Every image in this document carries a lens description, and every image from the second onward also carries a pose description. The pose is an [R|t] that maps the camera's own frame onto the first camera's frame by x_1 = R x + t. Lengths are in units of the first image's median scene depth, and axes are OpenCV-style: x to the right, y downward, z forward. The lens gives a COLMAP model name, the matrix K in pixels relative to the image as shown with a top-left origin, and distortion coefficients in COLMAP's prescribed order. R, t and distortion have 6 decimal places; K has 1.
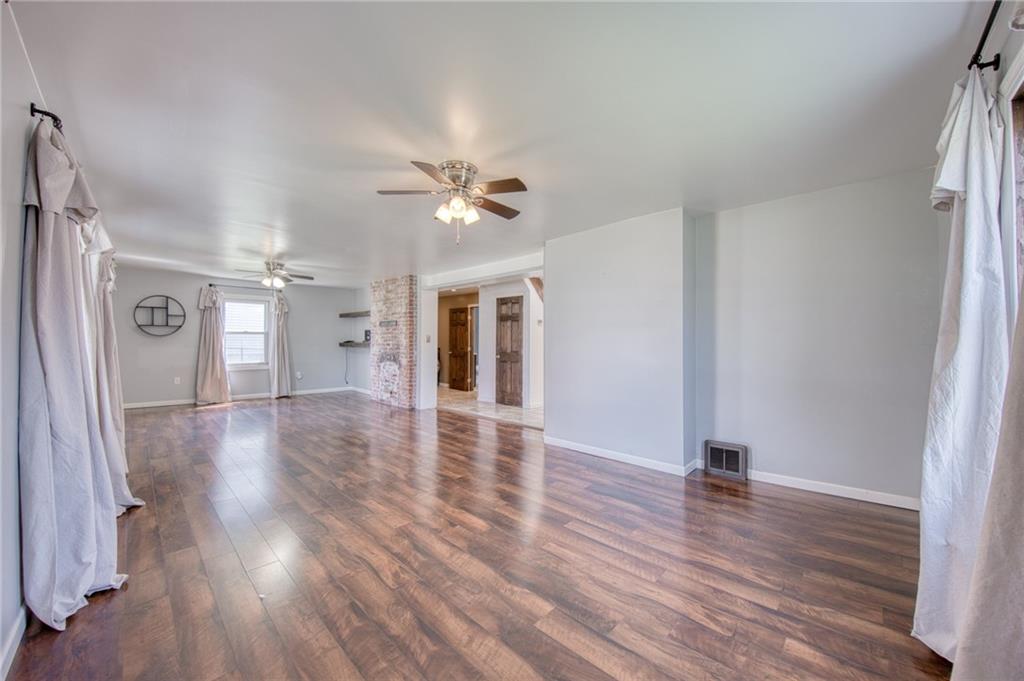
lens RADIAL K [[370.4, 0, 522.2], [0, 370.4, 344.6], [0, 0, 1]] dist [-0.024927, -0.000290]
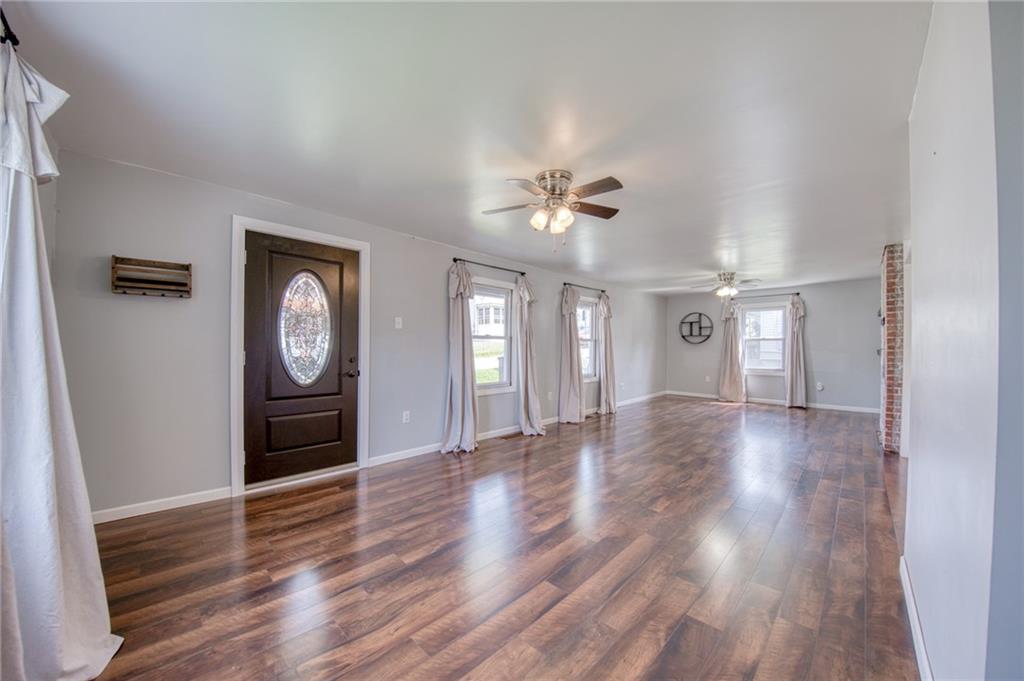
lens RADIAL K [[370.4, 0, 517.3], [0, 370.4, 341.6], [0, 0, 1]] dist [-0.024927, -0.000290]
pose [[-0.017386, -0.017193, -0.999701, 0.343166], [-0.011090, 0.999794, -0.017002, -0.000776], [0.999787, 0.010792, -0.017573, 0.360933]]
